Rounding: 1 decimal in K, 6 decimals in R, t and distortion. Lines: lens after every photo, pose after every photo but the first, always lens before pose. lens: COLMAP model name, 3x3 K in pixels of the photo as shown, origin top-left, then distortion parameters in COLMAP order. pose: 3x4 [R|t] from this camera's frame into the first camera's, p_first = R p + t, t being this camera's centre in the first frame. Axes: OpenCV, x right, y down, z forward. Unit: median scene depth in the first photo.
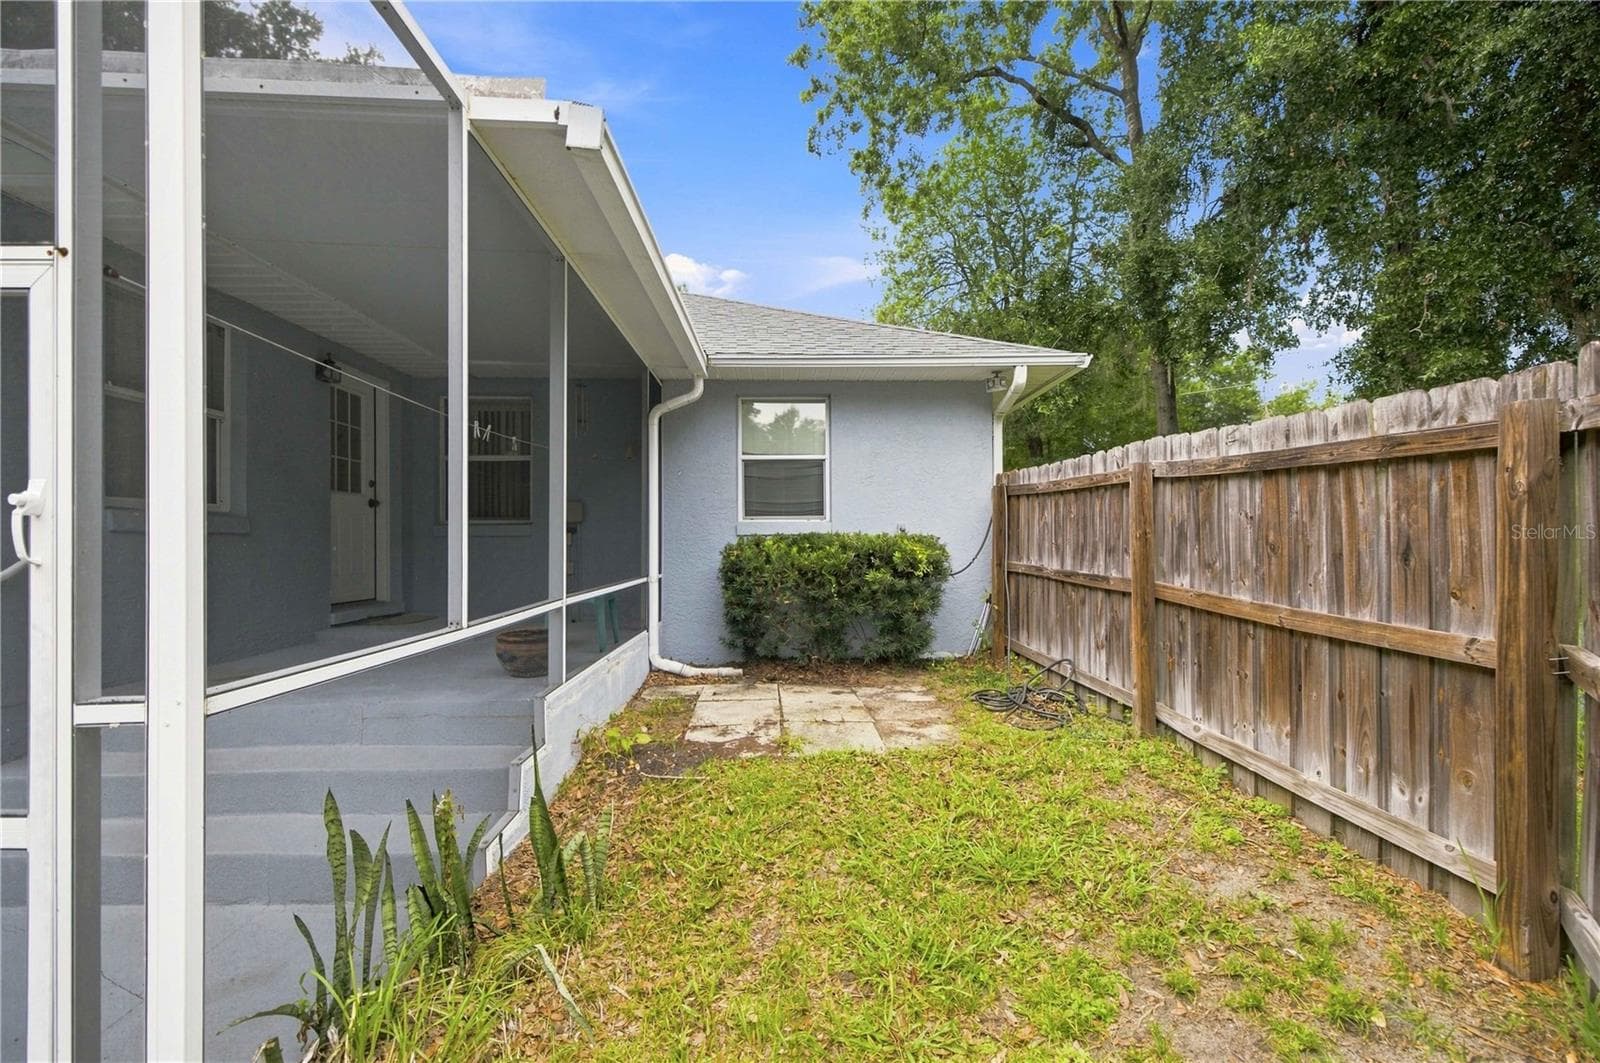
lens RADIAL K [[791.2, 0, 802.5], [0, 791.2, 537.2], [0, 0, 1]] dist [0.002153, 0.000919]
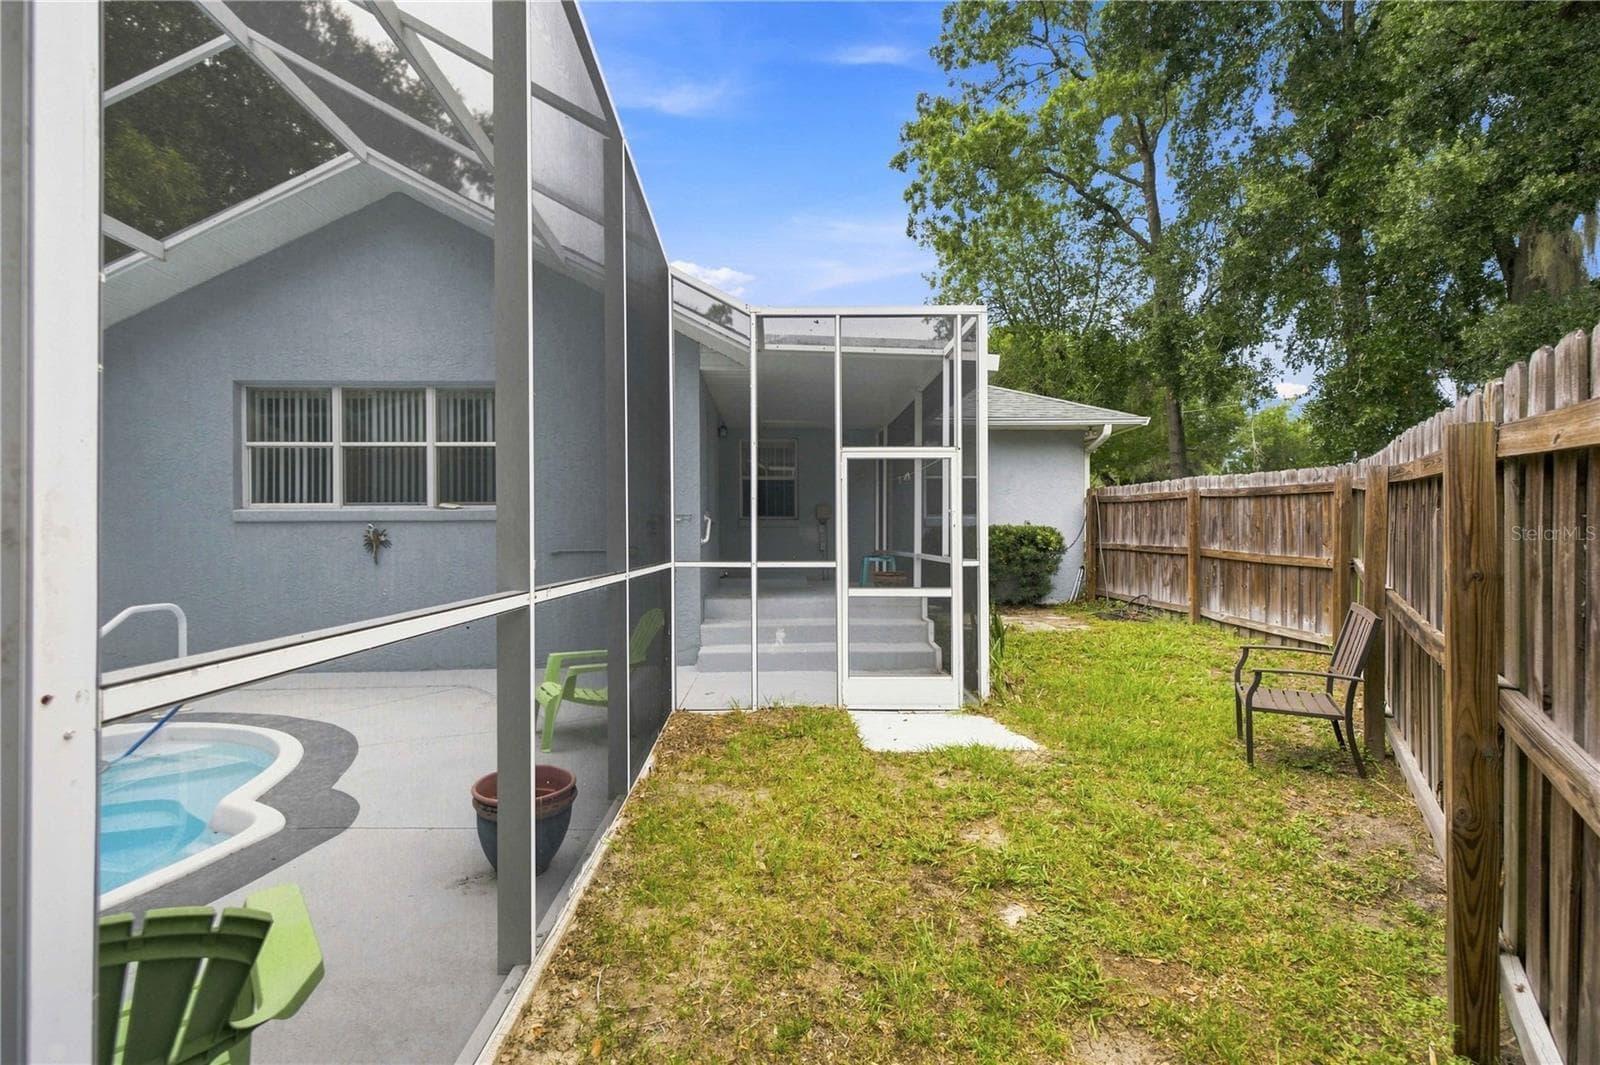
lens RADIAL K [[799.2, 0, 796.1], [0, 799.2, 543.0], [0, 0, 1]] dist [0.002070, 0.000197]
pose [[0.999905, 0.001654, 0.013683, -0.634219], [-0.001773, 0.999961, 0.008638, 0.029479], [-0.013668, -0.008662, 0.999869, -1.060333]]
